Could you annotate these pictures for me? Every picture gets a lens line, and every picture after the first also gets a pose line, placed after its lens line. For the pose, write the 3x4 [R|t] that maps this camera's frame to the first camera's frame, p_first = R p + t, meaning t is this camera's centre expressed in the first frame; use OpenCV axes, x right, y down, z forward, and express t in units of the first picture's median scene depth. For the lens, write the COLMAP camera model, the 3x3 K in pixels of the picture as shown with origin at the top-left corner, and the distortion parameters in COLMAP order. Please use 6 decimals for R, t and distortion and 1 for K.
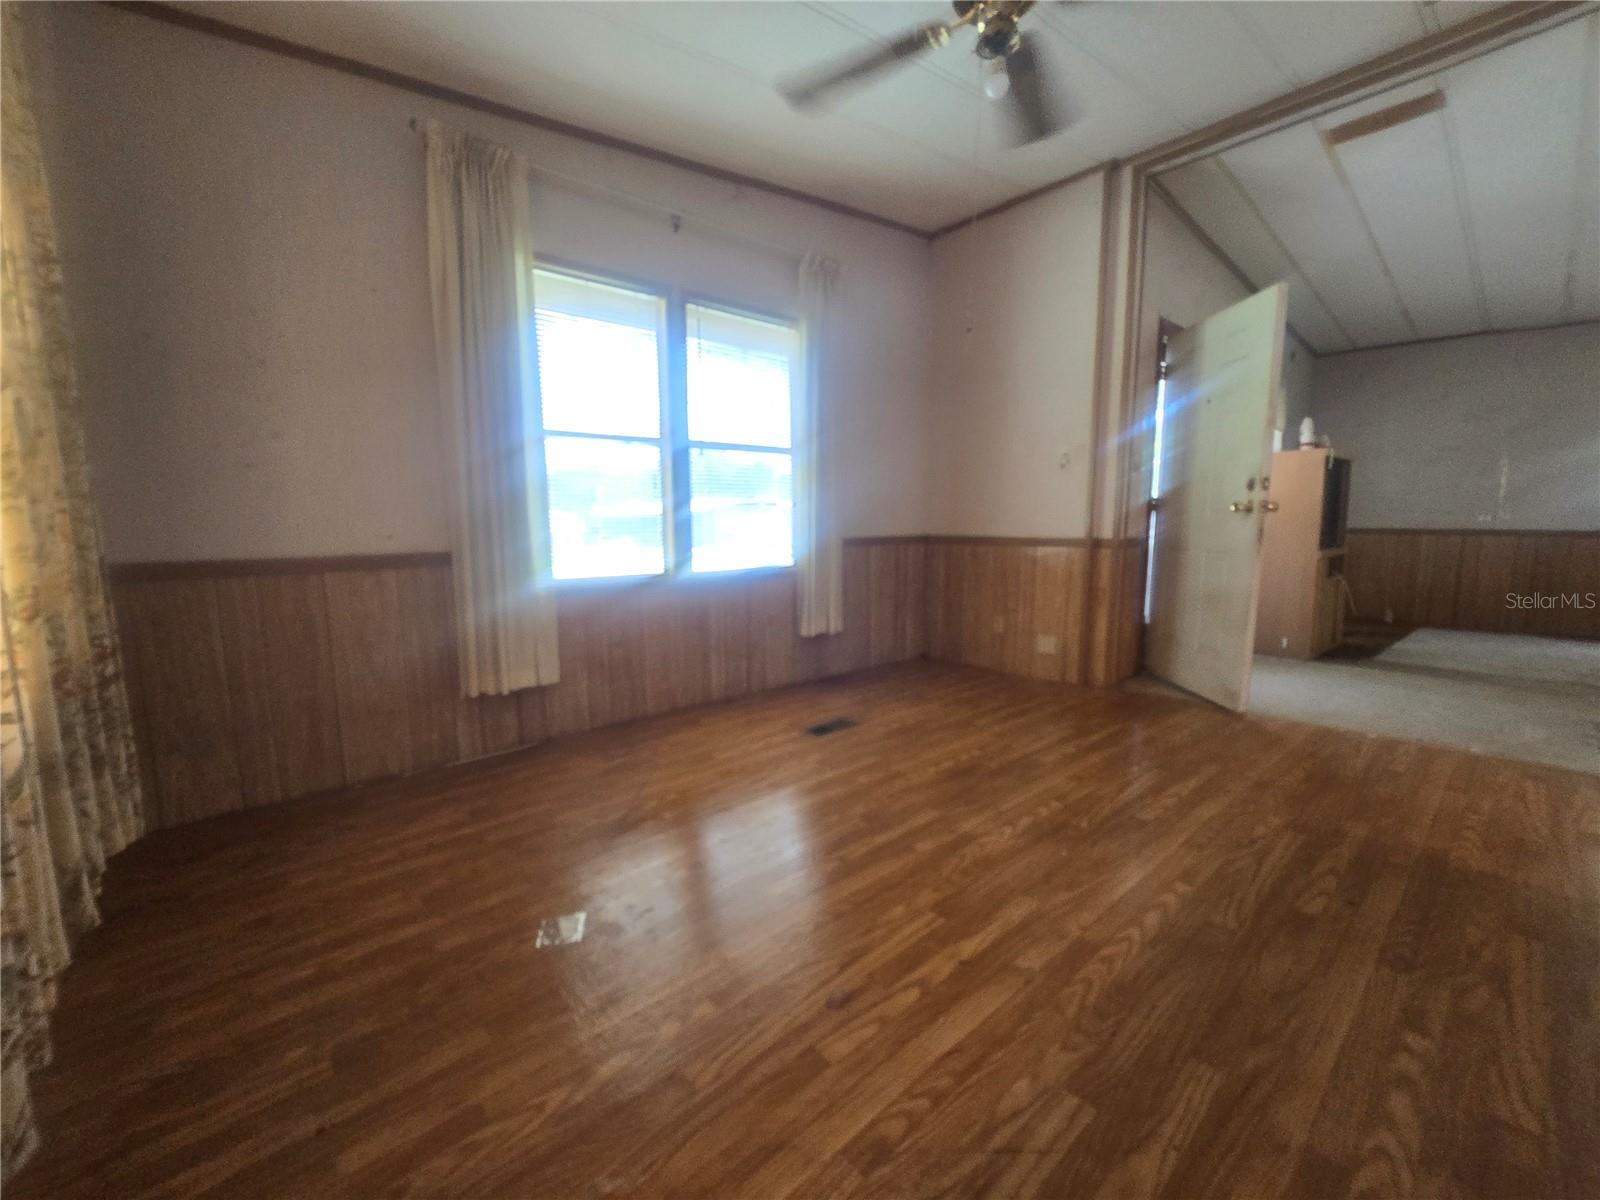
lens RADIAL K [[652.3, 0, 794.9], [0, 652.3, 602.2], [0, 0, 1]] dist [-0.004091, 0.000488]
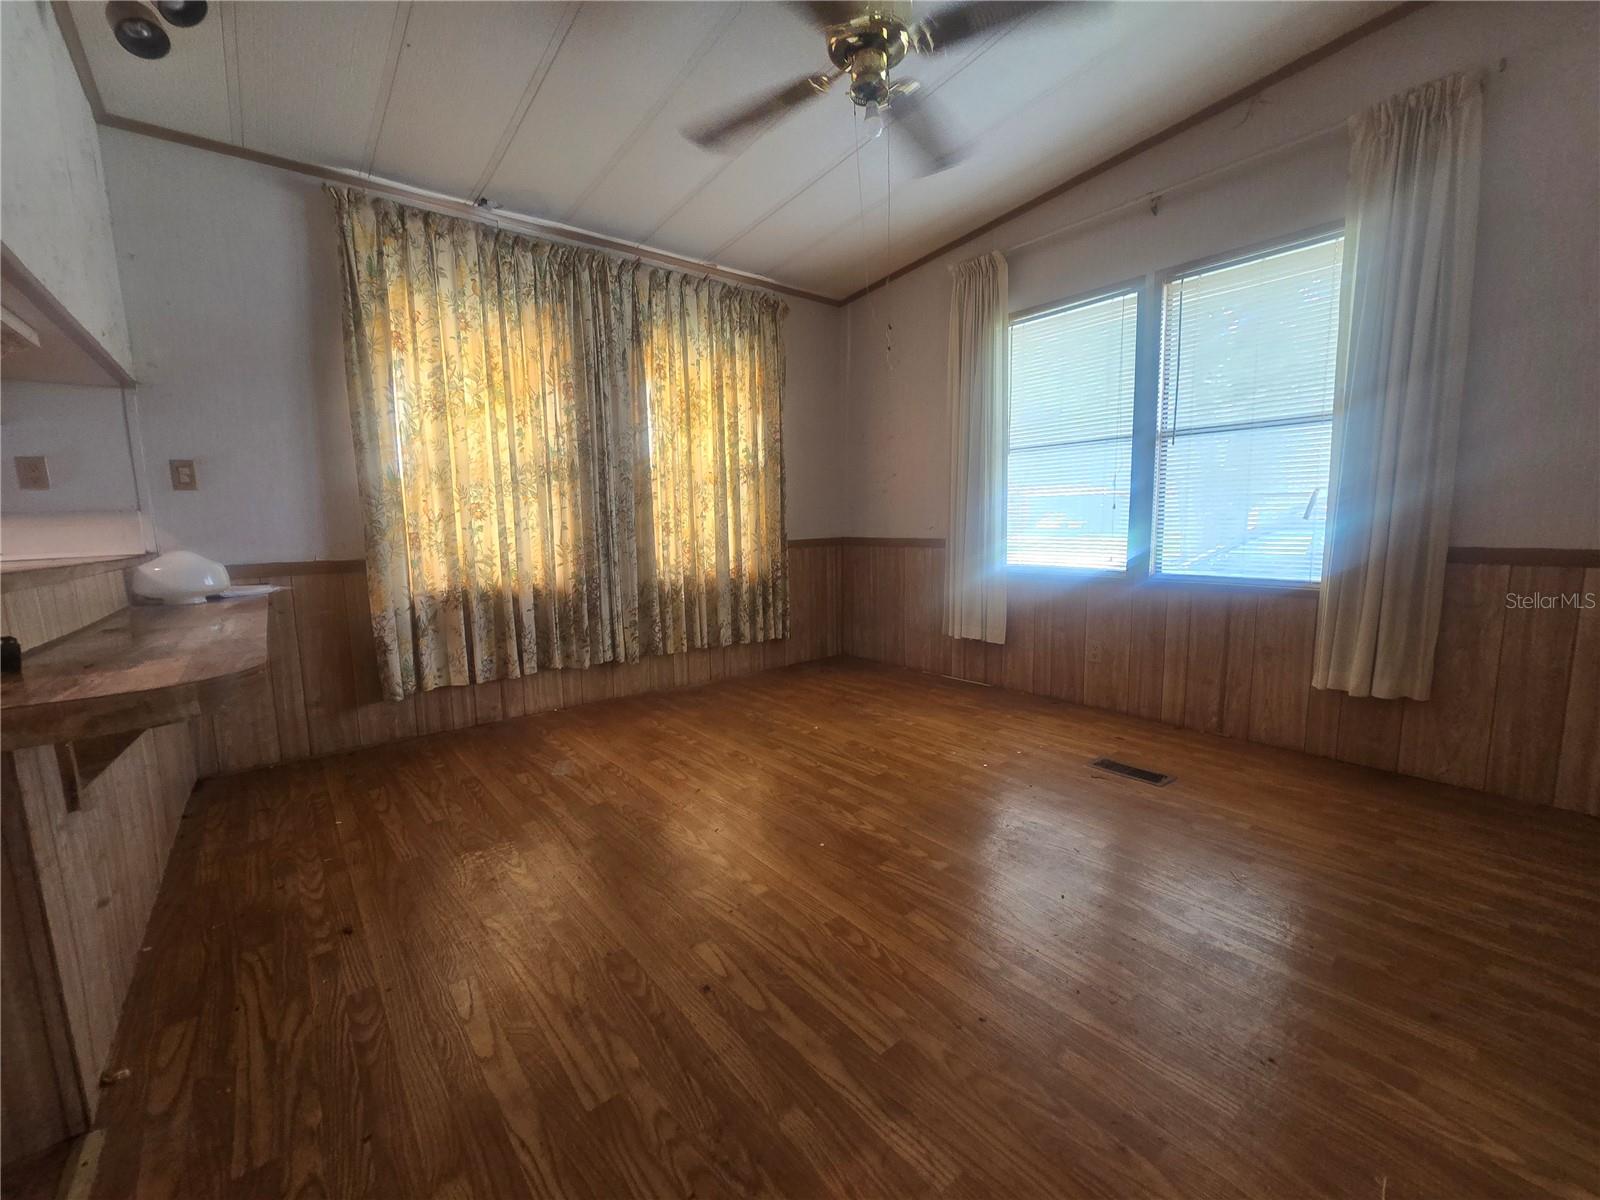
lens RADIAL K [[652.3, 0, 794.9], [0, 652.3, 602.2], [0, 0, 1]] dist [-0.004091, 0.000488]
pose [[-0.034569, 0.138400, -0.989773, 1.047836], [-0.105779, 0.984295, 0.141329, -0.111561], [0.993789, 0.109583, -0.019386, 0.689325]]
